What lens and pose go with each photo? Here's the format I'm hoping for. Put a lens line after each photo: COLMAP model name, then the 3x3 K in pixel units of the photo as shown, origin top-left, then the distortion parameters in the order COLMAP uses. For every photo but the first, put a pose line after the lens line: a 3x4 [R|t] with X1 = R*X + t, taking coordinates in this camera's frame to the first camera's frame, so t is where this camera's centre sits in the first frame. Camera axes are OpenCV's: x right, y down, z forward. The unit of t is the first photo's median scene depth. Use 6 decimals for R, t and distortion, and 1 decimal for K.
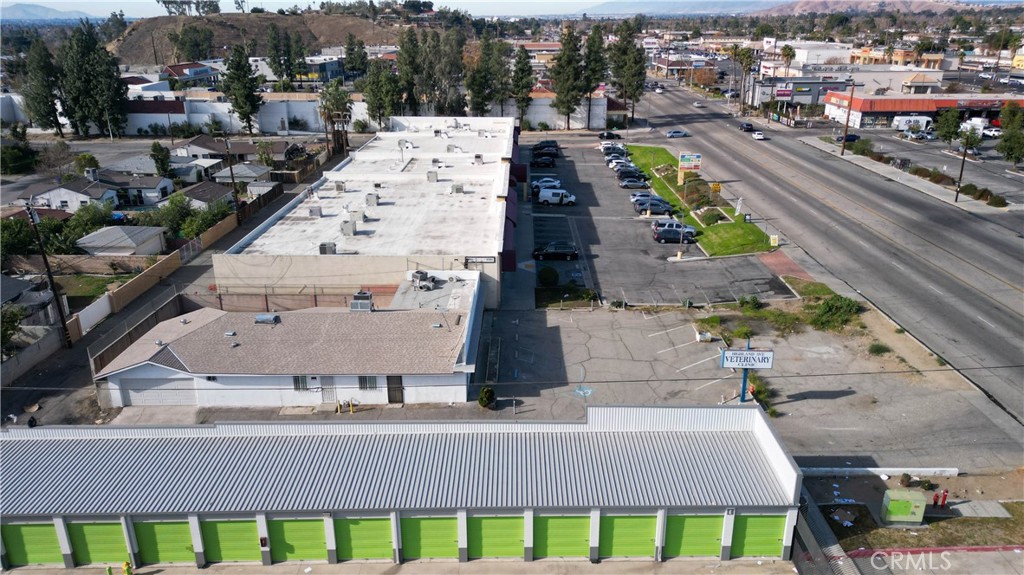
lens RADIAL K [[724.7, 0, 512.0], [0, 724.7, 287.5], [0, 0, 1]] dist [0.060876, -0.063230]
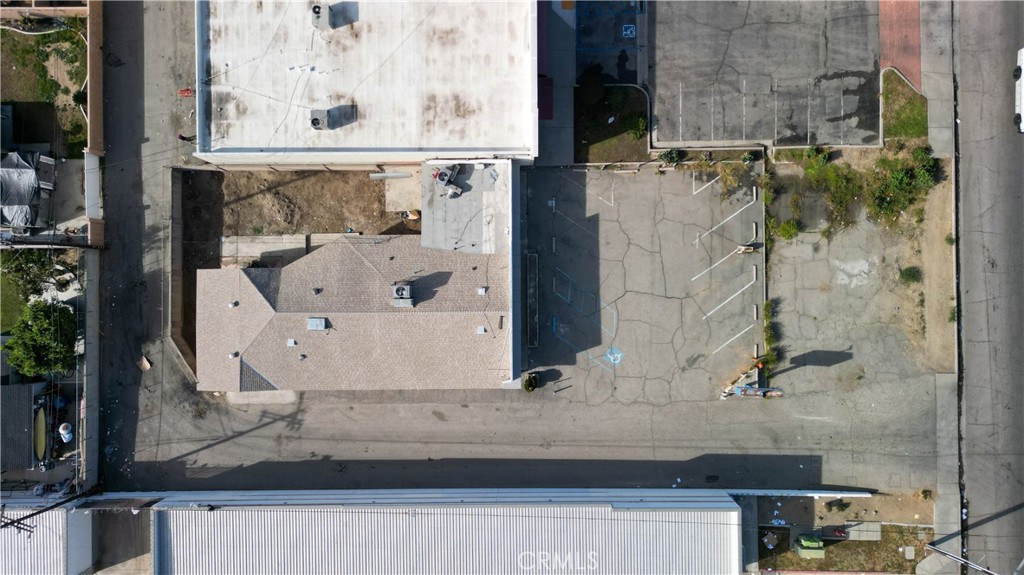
lens RADIAL K [[724.7, 0, 512.0], [0, 724.7, 287.5], [0, 0, 1]] dist [0.060876, -0.063230]
pose [[0.999661, -0.020045, -0.016614, -0.035969], [0.022597, 0.351054, 0.936082, -0.841704], [-0.012932, -0.936140, 0.351388, 0.606910]]
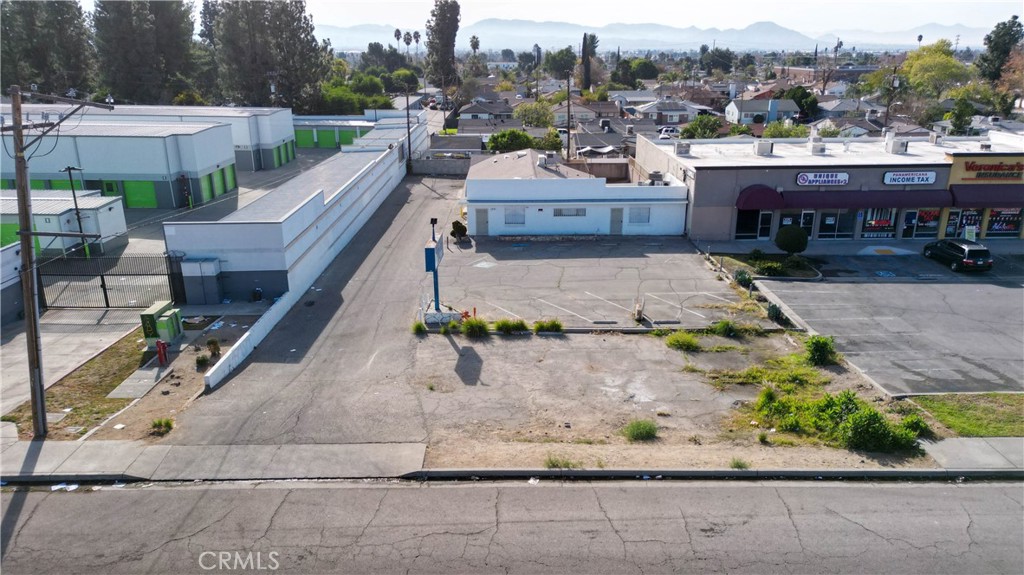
lens RADIAL K [[719.4, 0, 512.0], [0, 719.4, 287.5], [0, 0, 1]] dist [0.005096, 0.000564]
pose [[0.022583, 0.311298, -0.950044, 0.871347], [-0.339718, 0.896130, 0.285557, -0.097378], [0.940256, 0.316298, 0.125991, 0.800944]]
